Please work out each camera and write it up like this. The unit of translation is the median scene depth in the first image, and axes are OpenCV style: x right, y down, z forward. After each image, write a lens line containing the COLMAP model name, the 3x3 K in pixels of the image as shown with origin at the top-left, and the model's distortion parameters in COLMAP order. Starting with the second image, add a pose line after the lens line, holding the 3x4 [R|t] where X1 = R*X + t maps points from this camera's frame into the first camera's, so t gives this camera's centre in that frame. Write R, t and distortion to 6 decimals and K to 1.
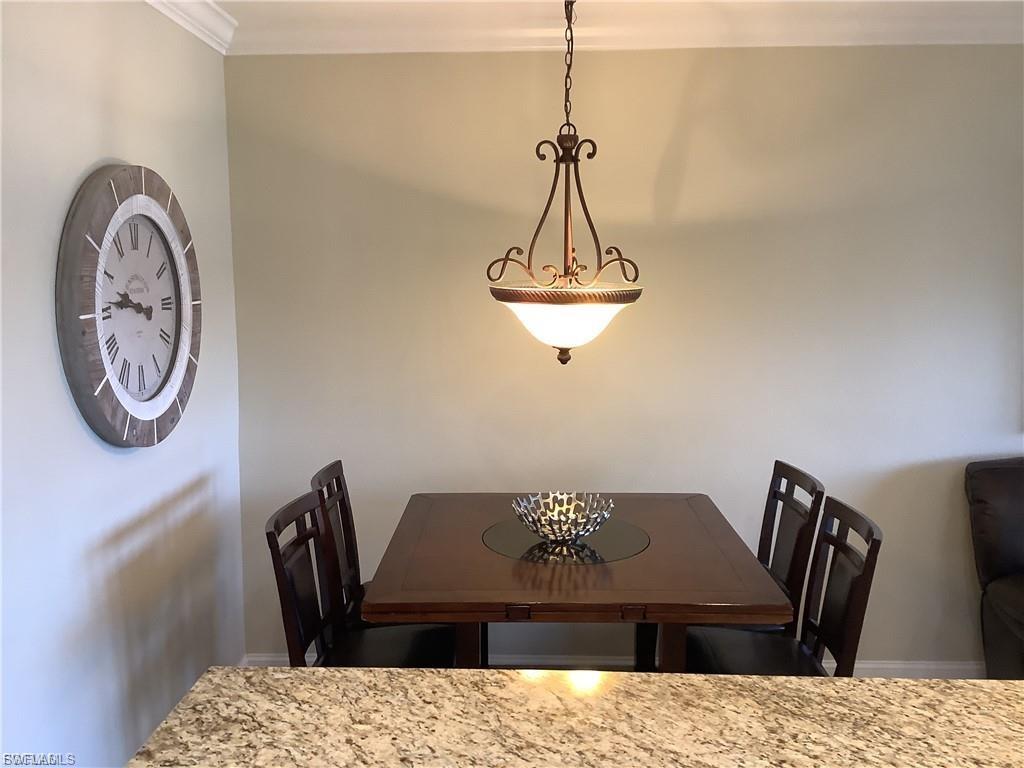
lens RADIAL K [[922.3, 0, 513.1], [0, 922.3, 381.0], [0, 0, 1]] dist [0.123233, -0.229654]
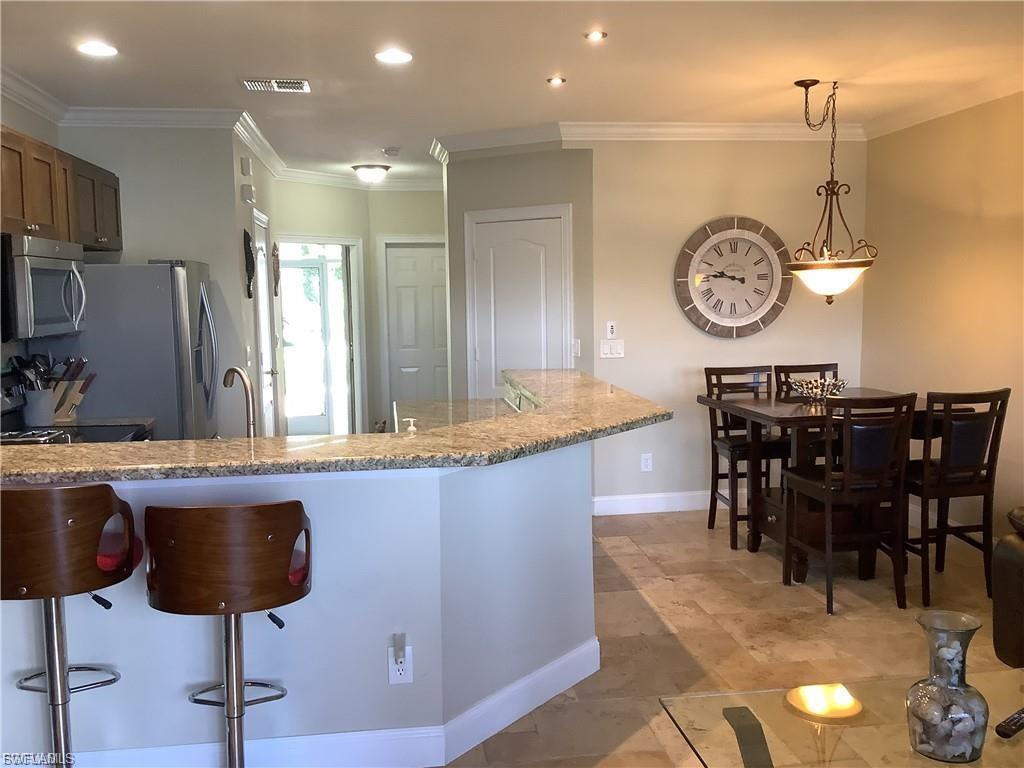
lens RADIAL K [[922.3, 0, 513.1], [0, 922.3, 381.0], [0, 0, 1]] dist [0.123233, -0.229654]
pose [[0.179145, 0.094345, -0.979289, 1.818094], [-0.115054, 0.990570, 0.074385, 0.068262], [0.977072, 0.099345, 0.188310, 0.056691]]
